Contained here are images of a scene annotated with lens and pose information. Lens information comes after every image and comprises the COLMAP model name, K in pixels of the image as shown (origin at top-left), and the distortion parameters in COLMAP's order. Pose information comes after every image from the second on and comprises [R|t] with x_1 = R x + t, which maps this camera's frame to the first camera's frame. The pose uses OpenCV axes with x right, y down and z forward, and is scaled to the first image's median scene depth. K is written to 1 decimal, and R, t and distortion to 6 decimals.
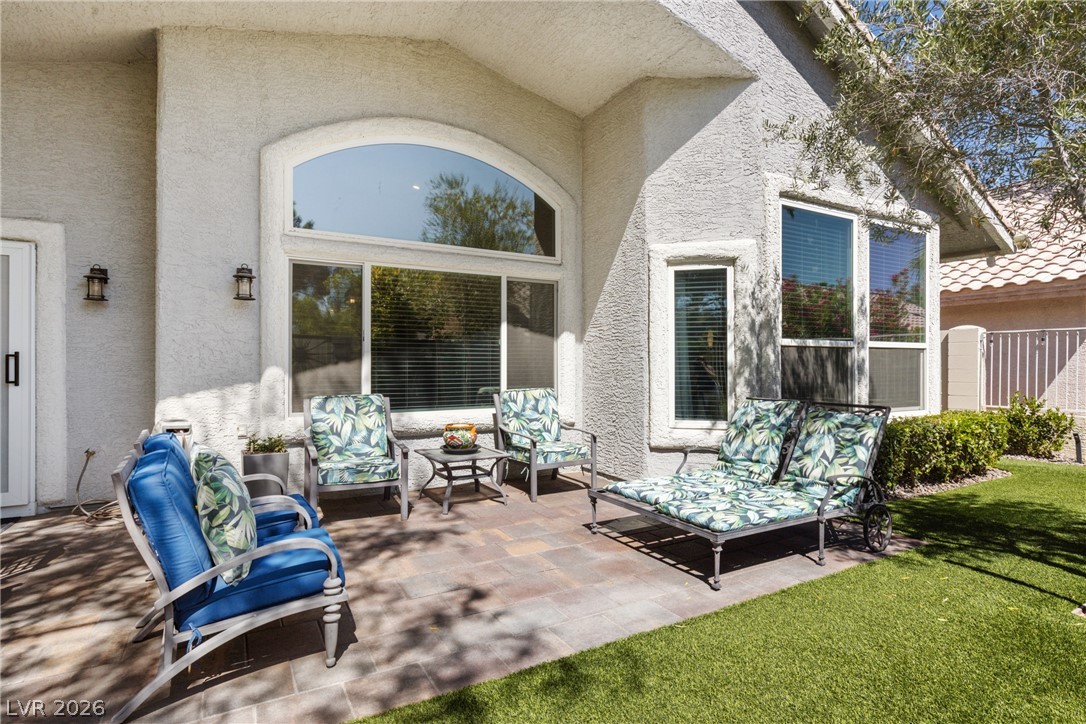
lens RADIAL K [[557.3, 0, 543.0], [0, 557.3, 362.0], [0, 0, 1]] dist [-0.008751, 0.000182]
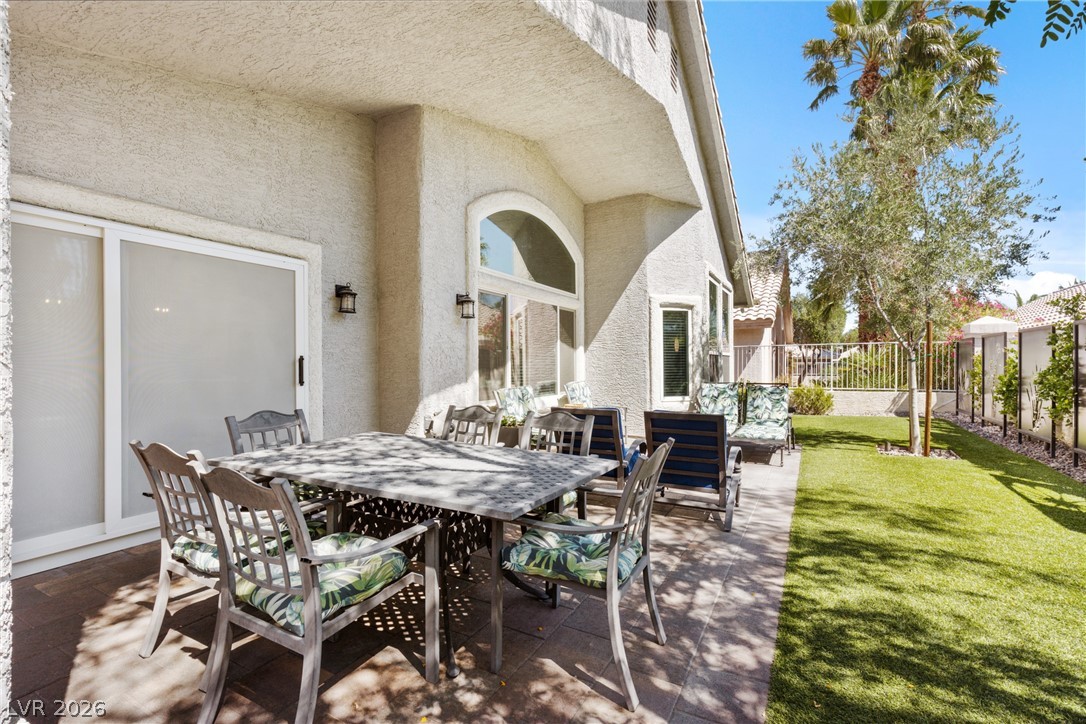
lens RADIAL K [[484.9, 0, 546.6], [0, 484.9, 360.0], [0, 0, 1]] dist [0.004783, -0.000460]
pose [[0.854306, 0.000446, 0.519771, -0.858990], [0.004549, 0.999955, -0.008334, 0.000243], [-0.519751, 0.009484, 0.854265, -0.094493]]
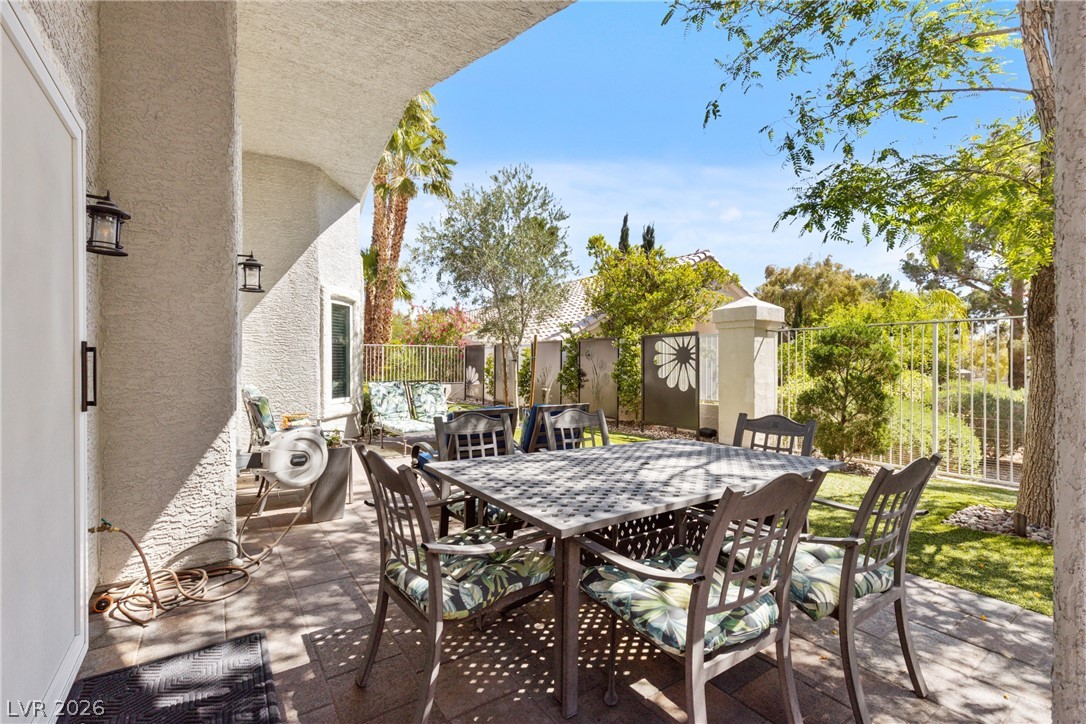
lens RADIAL K [[484.9, 0, 546.6], [0, 484.9, 360.0], [0, 0, 1]] dist [0.004783, -0.000460]
pose [[-0.077123, 0.002572, 0.997018, -1.165024], [0.001607, 0.999996, -0.002455, -0.000961], [-0.997020, 0.001413, -0.077127, 0.513408]]
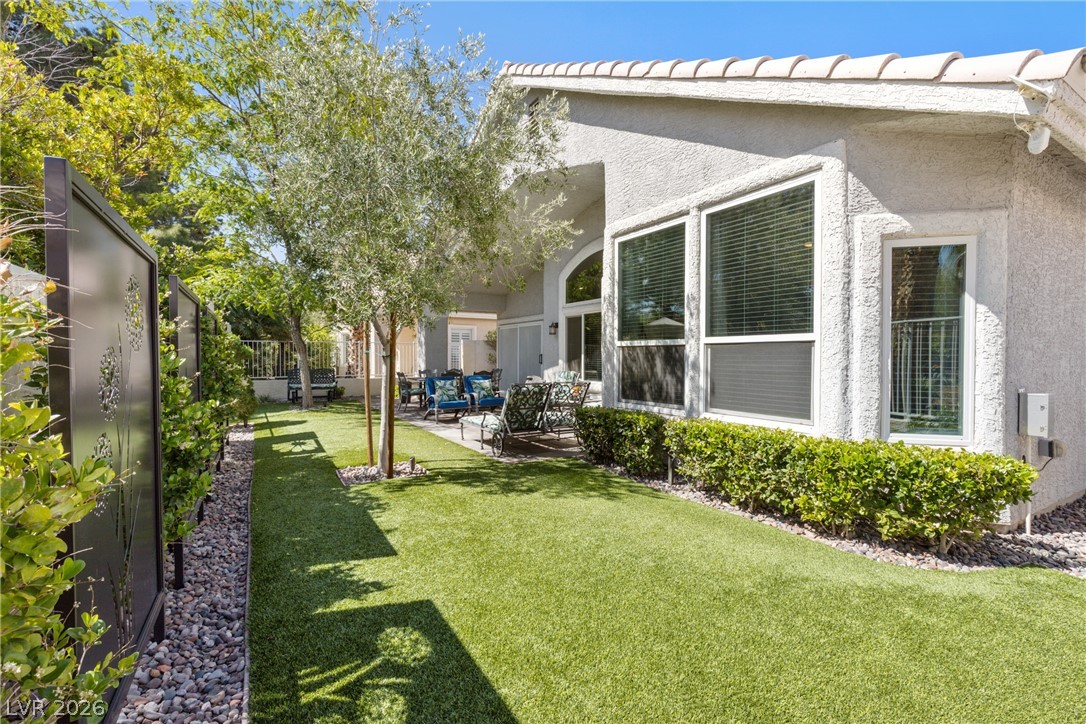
lens RADIAL K [[484.9, 0, 546.6], [0, 484.9, 360.0], [0, 0, 1]] dist [0.004783, -0.000460]
pose [[0.017314, 0.007072, -0.999825, 1.631210], [-0.000612, 0.999975, 0.007063, -0.004137], [0.999850, 0.000490, 0.017318, 0.807162]]
